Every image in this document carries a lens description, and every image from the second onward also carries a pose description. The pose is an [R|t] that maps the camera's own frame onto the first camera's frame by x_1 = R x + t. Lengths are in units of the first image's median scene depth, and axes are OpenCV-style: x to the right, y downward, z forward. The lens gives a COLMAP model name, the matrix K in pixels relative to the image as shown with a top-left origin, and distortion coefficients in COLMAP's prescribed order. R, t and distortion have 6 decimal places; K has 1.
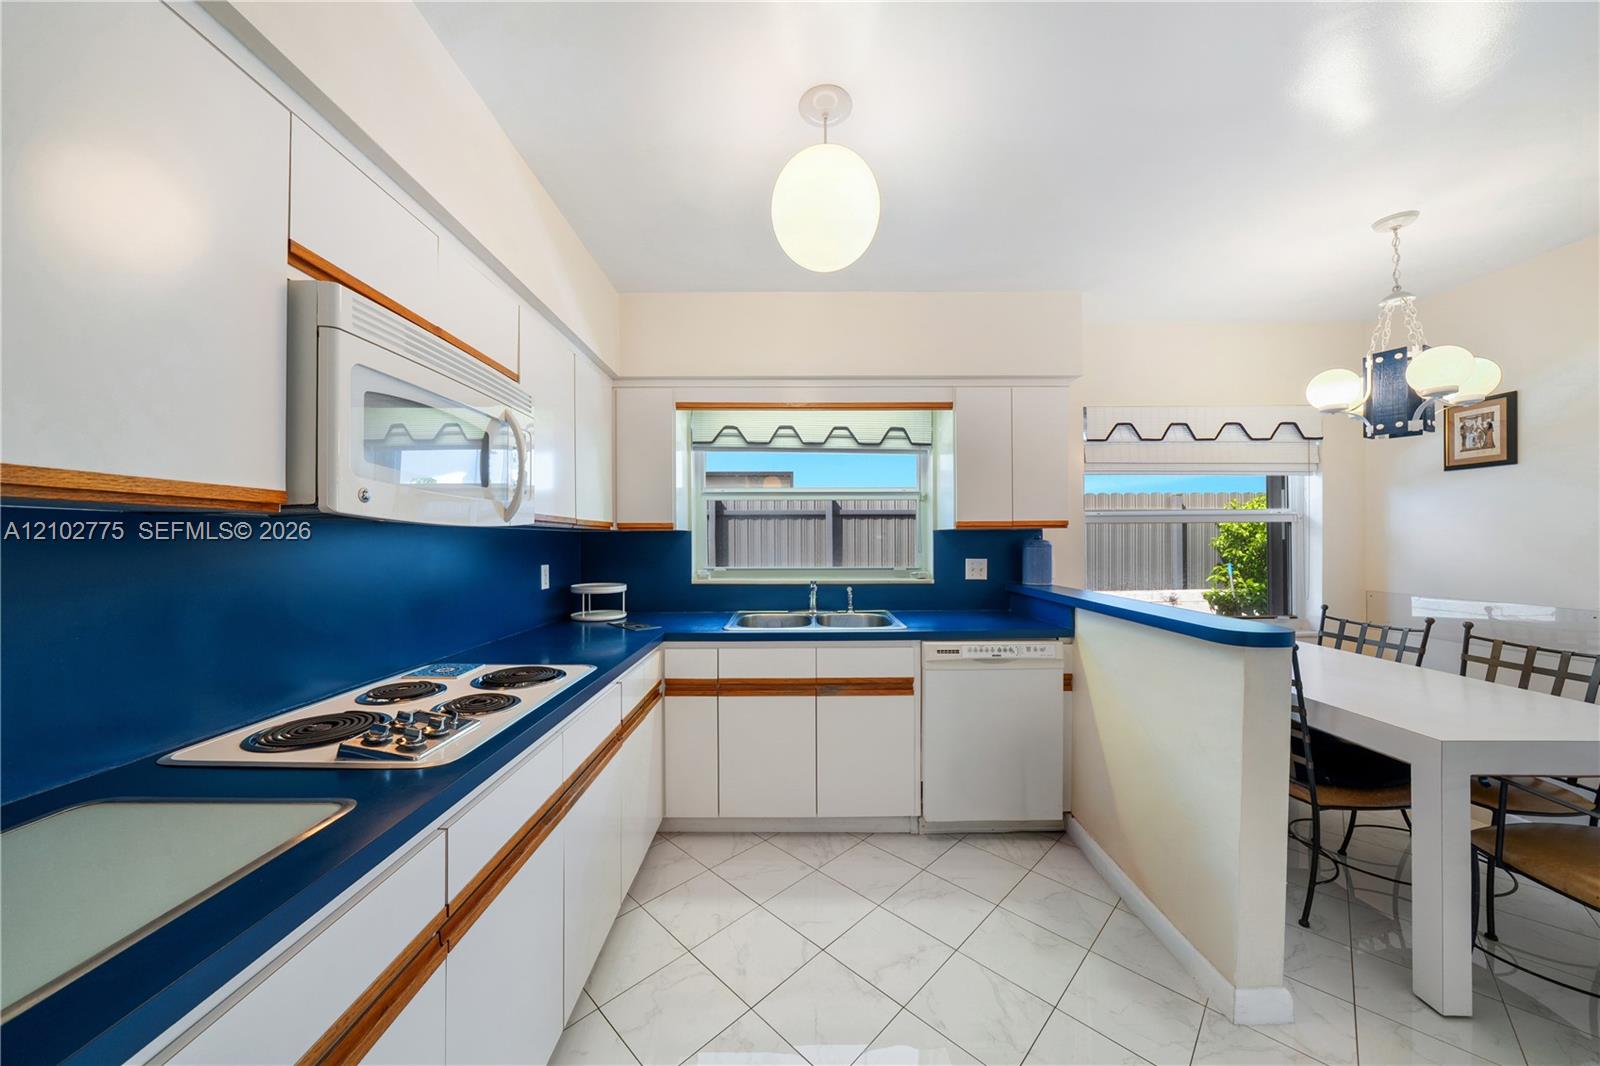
lens RADIAL K [[546.8, 0, 800.0], [0, 546.8, 533.0], [0, 0, 1]] dist [-0.000632, -0.000005]
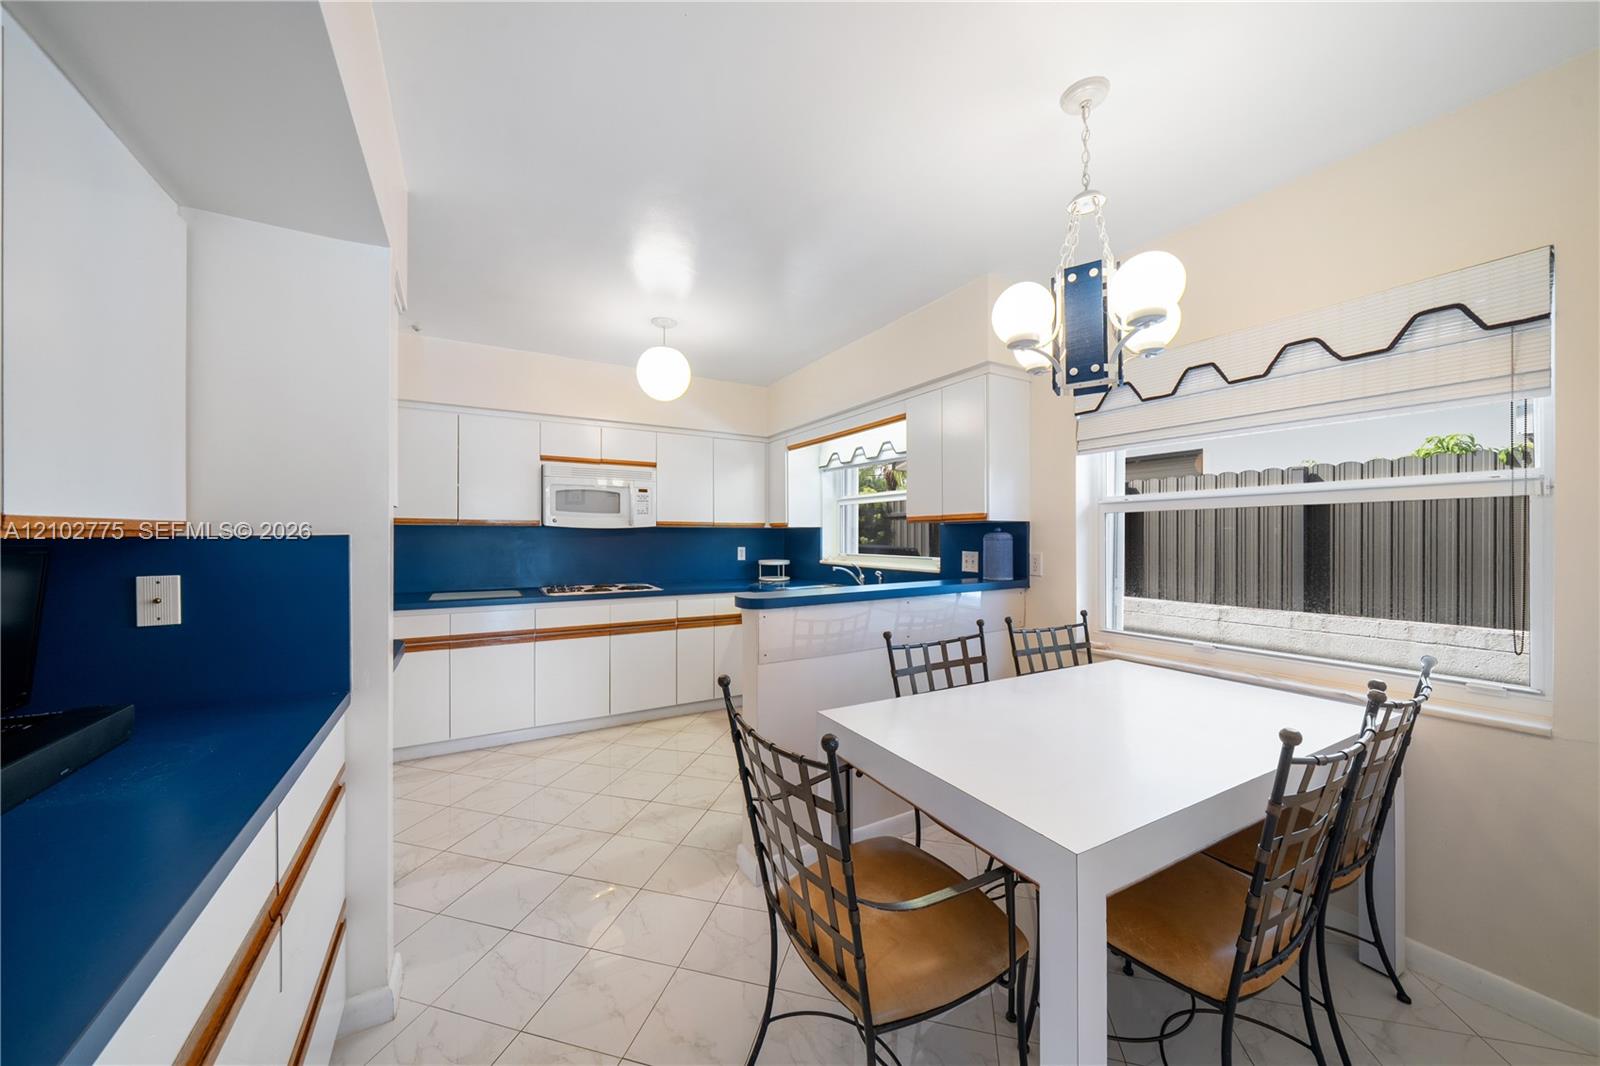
lens RADIAL K [[558.7, 0, 800.0], [0, 558.7, 533.0], [0, 0, 1]] dist [0.075953, 0.000015]
pose [[0.481303, 0.001391, -0.876553, 1.207546], [0.009513, 0.999932, 0.006810, 0.001169], [0.876503, -0.011616, 0.481257, 0.237888]]
